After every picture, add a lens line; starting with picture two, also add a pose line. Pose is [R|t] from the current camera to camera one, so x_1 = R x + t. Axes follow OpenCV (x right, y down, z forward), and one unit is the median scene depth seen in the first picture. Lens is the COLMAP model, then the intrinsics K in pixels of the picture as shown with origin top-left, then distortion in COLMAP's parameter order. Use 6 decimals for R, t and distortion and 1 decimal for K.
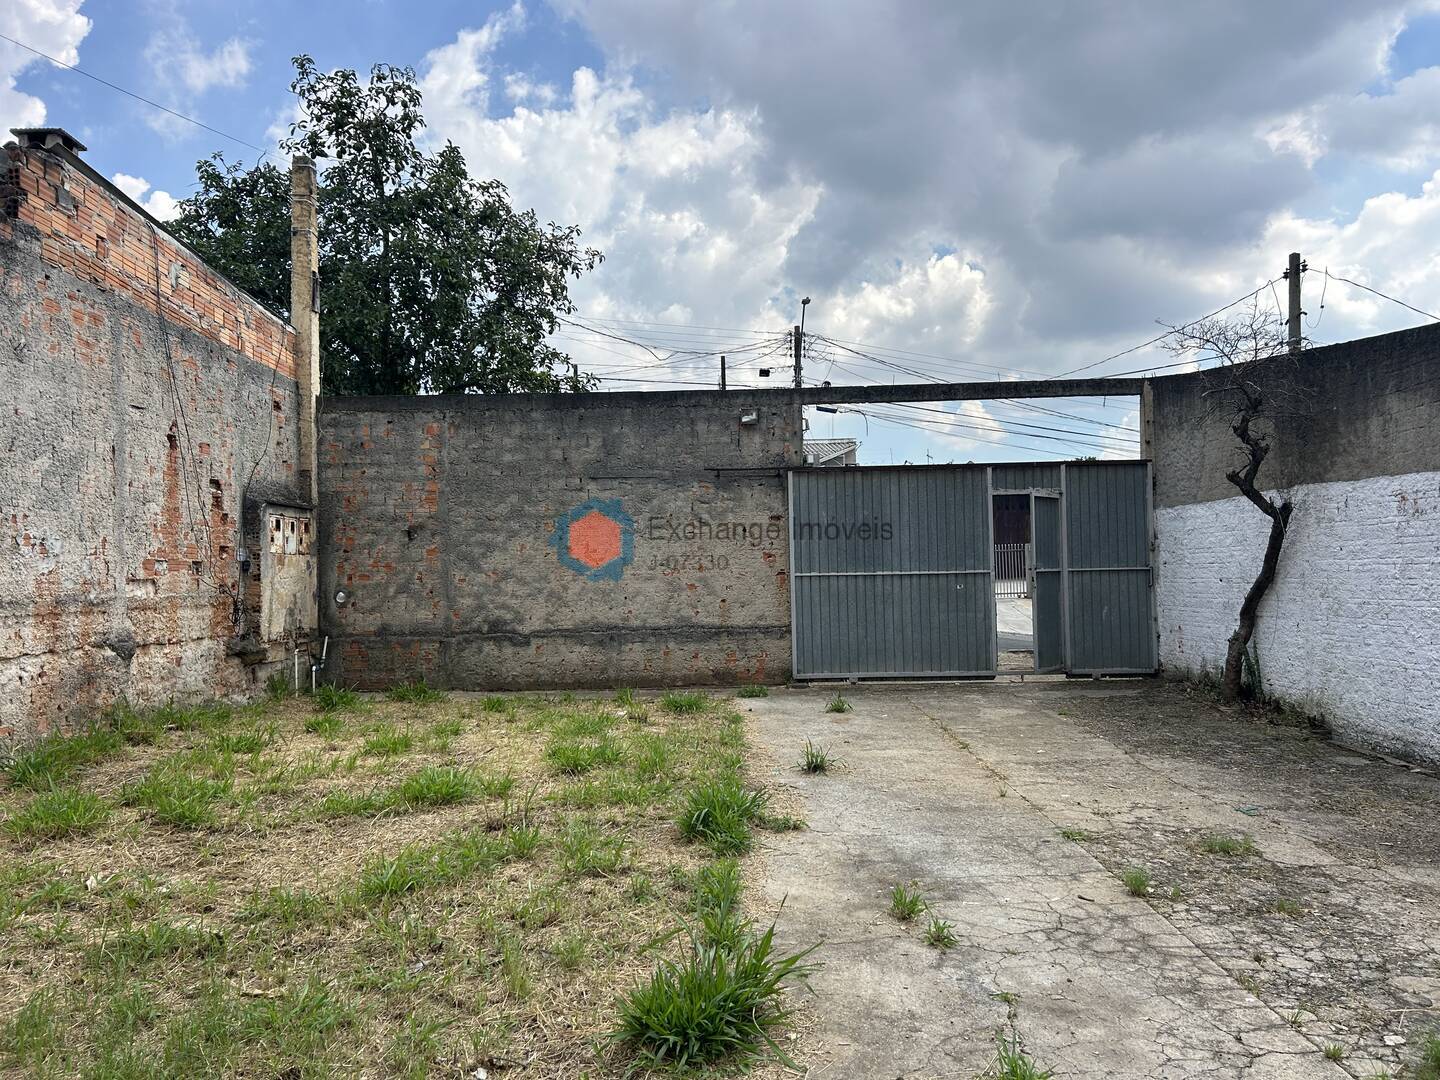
lens RADIAL K [[1083.2, 0, 739.4], [0, 1083.2, 565.1], [0, 0, 1]] dist [0.090011, -0.089563]
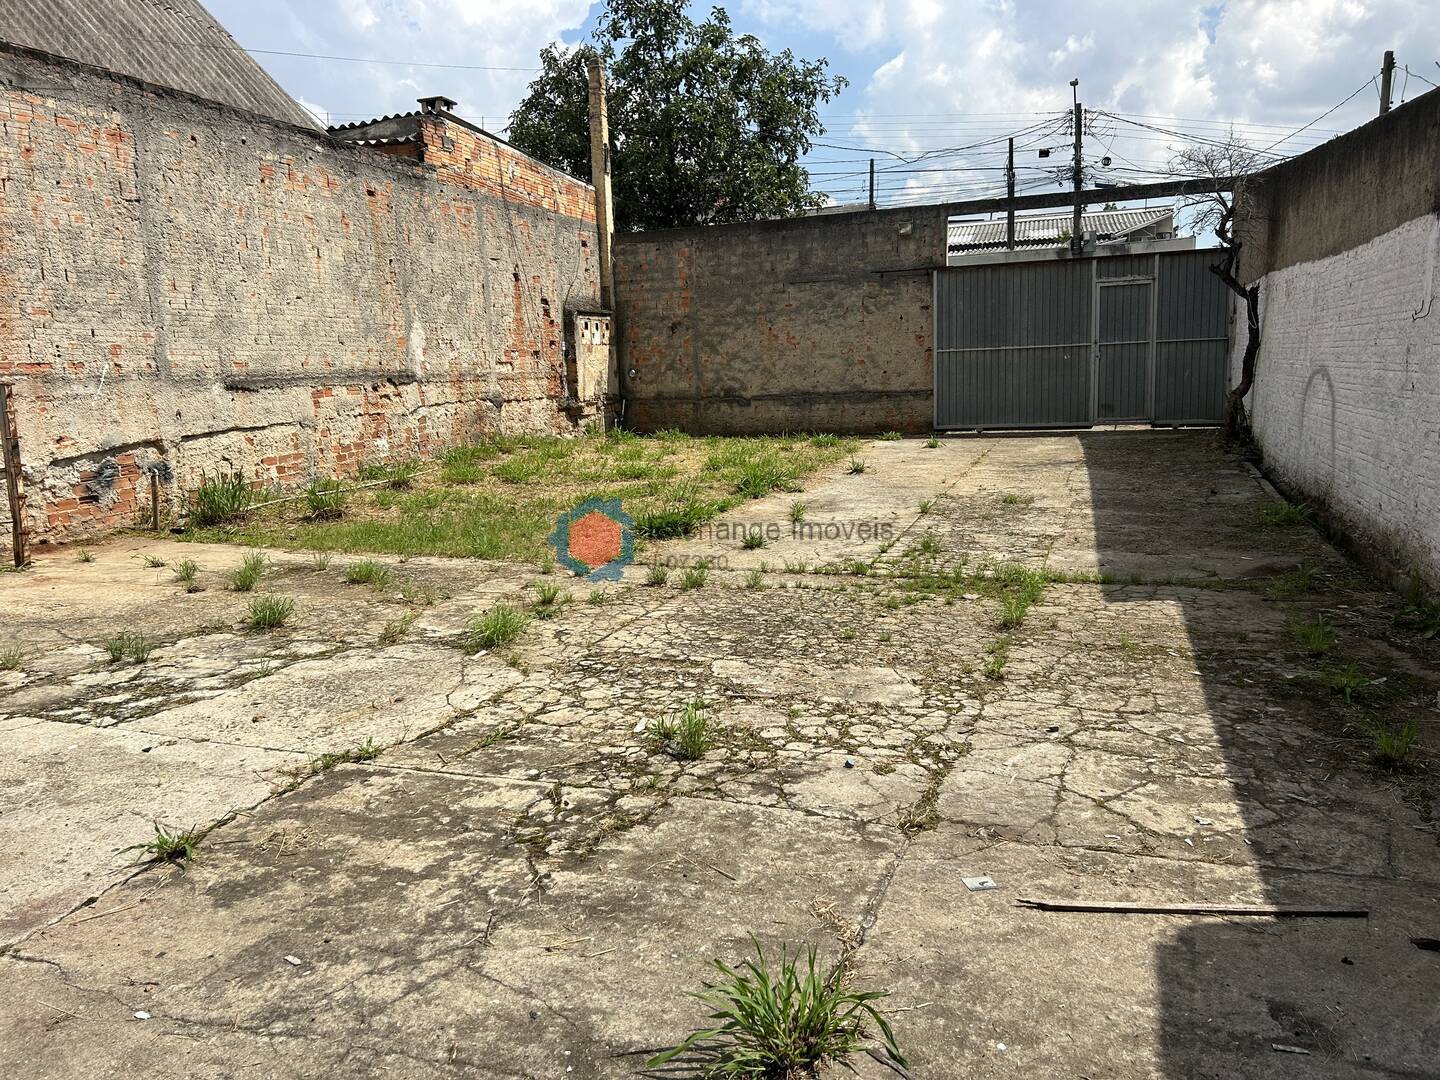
lens RADIAL K [[1100.5, 0, 750.1], [0, 1100.5, 582.1], [0, 0, 1]] dist [0.054995, -0.094867]
pose [[0.943639, 0.045557, -0.327826, 0.295424], [0.023576, 0.978714, 0.203870, 0.004715], [0.330136, -0.200109, 0.922479, -0.393948]]
